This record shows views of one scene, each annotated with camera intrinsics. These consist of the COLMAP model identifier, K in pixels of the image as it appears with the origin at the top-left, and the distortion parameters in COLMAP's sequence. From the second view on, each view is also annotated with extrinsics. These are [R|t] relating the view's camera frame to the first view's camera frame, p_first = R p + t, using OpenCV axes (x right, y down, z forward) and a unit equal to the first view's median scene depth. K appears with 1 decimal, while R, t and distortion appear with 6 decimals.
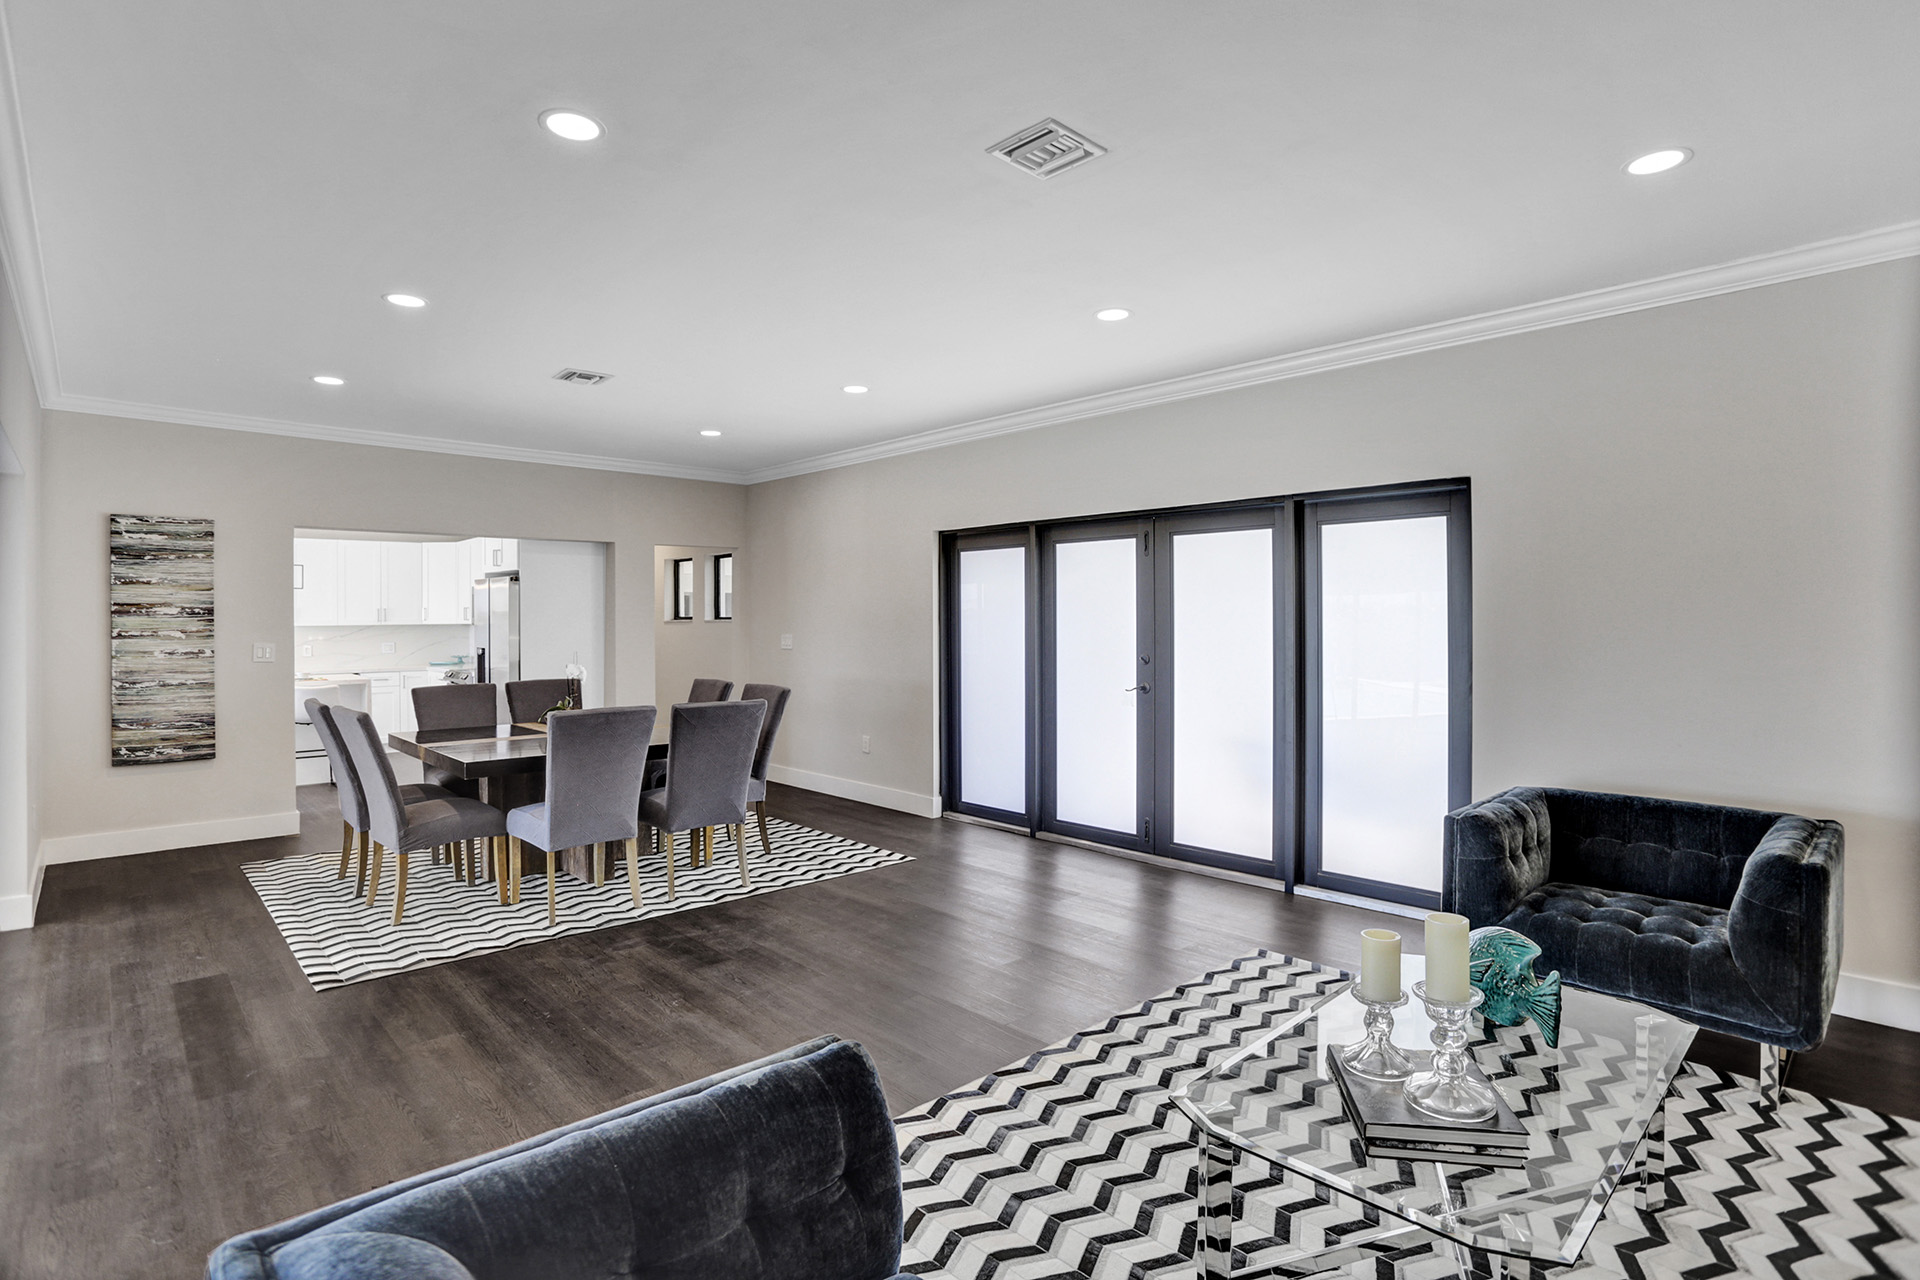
lens RADIAL K [[965.4, 0, 889.1], [0, 965.4, 614.7], [0, 0, 1]] dist [-0.005195, 0.000696]
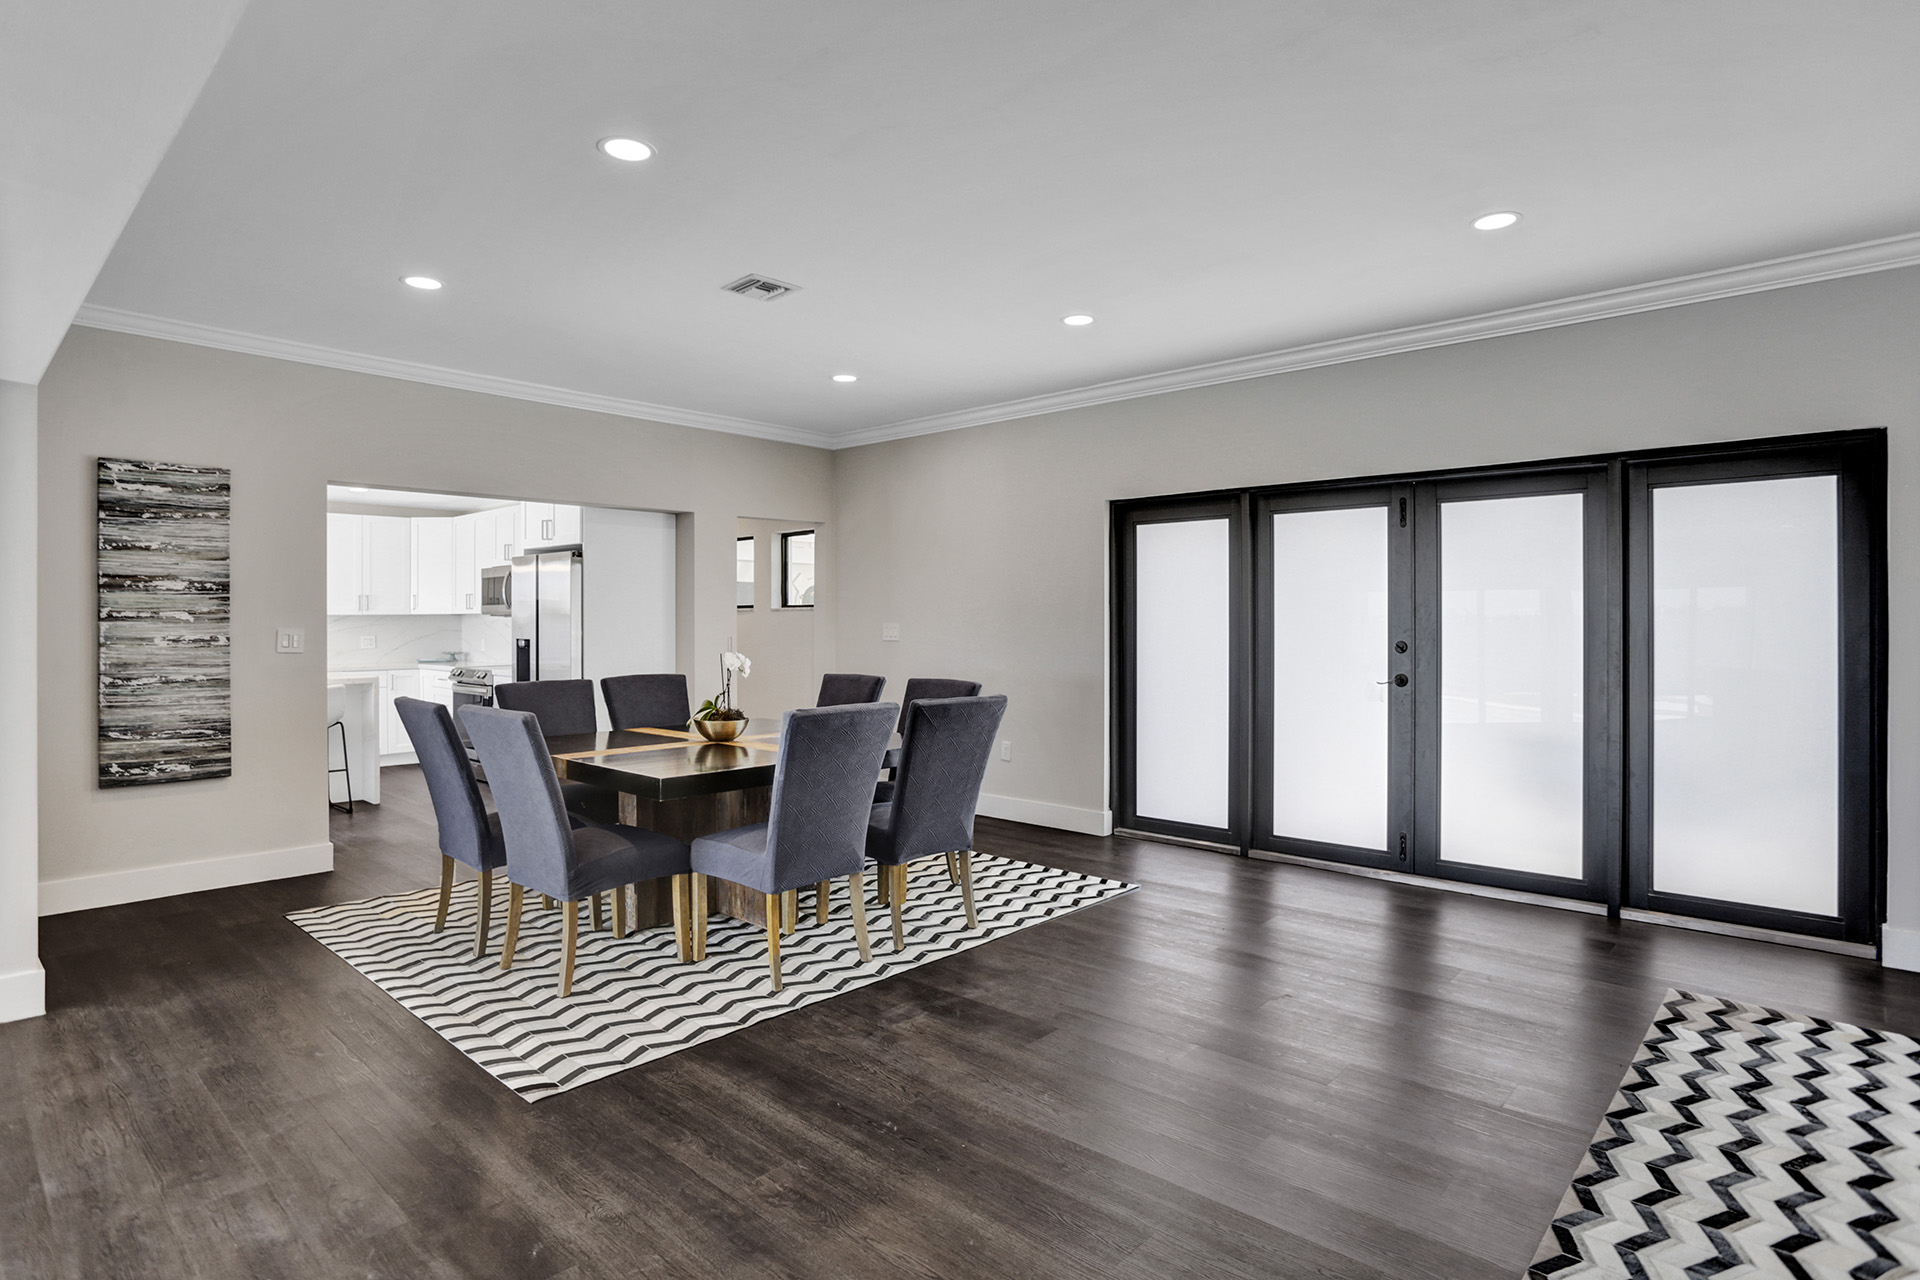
lens RADIAL K [[1014.8, 0, 923.4], [0, 1014.8, 614.4], [0, 0, 1]] dist [-0.016241, -0.000561]
pose [[0.994622, 0.003690, 0.103503, -0.239868], [-0.003623, 0.999993, -0.000830, 0.018113], [-0.103505, 0.000451, 0.994629, 0.141676]]
